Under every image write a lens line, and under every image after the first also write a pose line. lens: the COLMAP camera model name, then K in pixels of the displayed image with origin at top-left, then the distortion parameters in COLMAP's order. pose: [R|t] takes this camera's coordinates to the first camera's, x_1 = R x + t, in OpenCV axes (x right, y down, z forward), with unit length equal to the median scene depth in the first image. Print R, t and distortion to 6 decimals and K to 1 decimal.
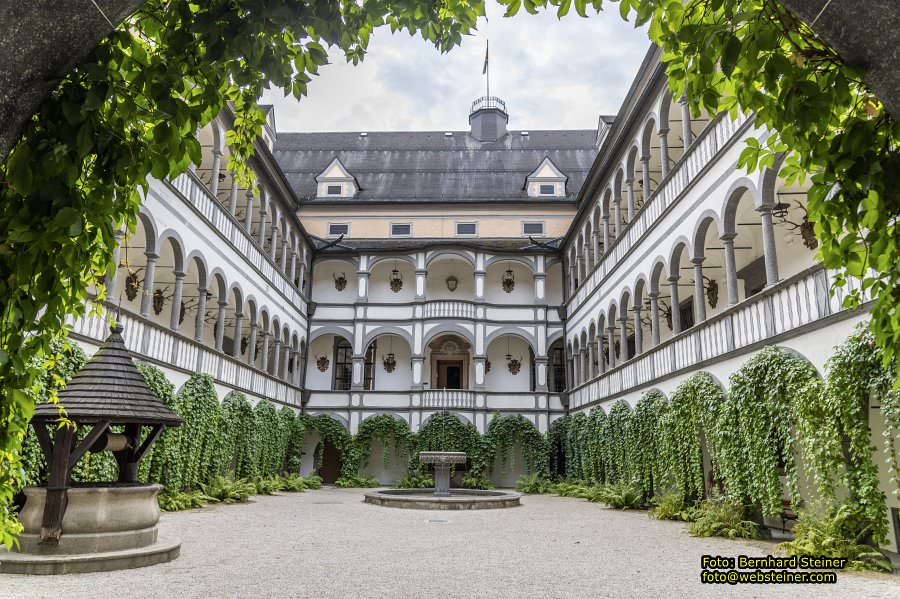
lens RADIAL K [[619.8, 0, 484.8], [0, 619.8, 303.6], [0, 0, 1]] dist [0.006025, -0.003309]
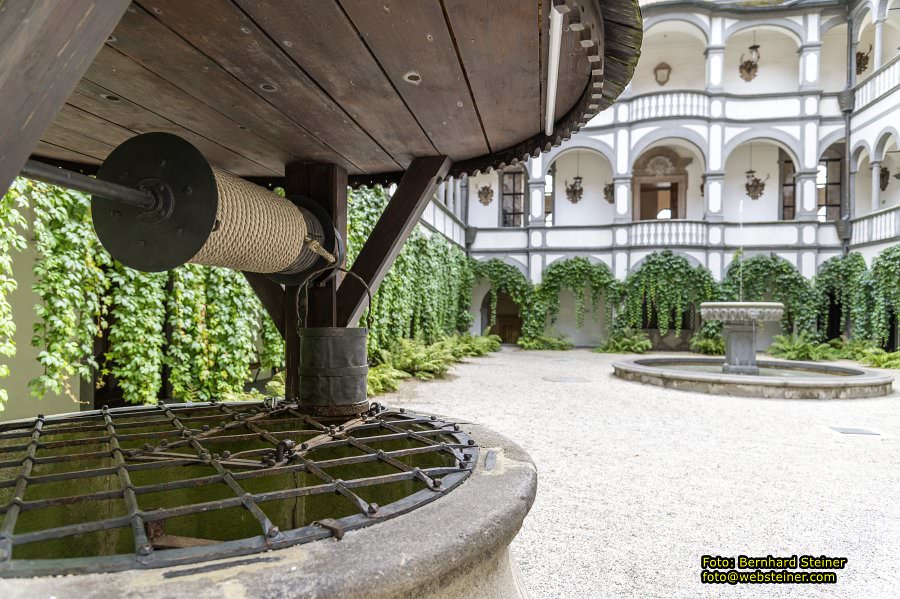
lens RADIAL K [[619.8, 0, 484.8], [0, 619.8, 303.6], [0, 0, 1]] dist [0.006025, -0.003309]
pose [[0.986176, -0.003261, -0.165670, -0.149750], [0.040655, 0.974009, 0.222831, 0.062770], [0.160637, -0.226486, 0.960677, 0.249690]]
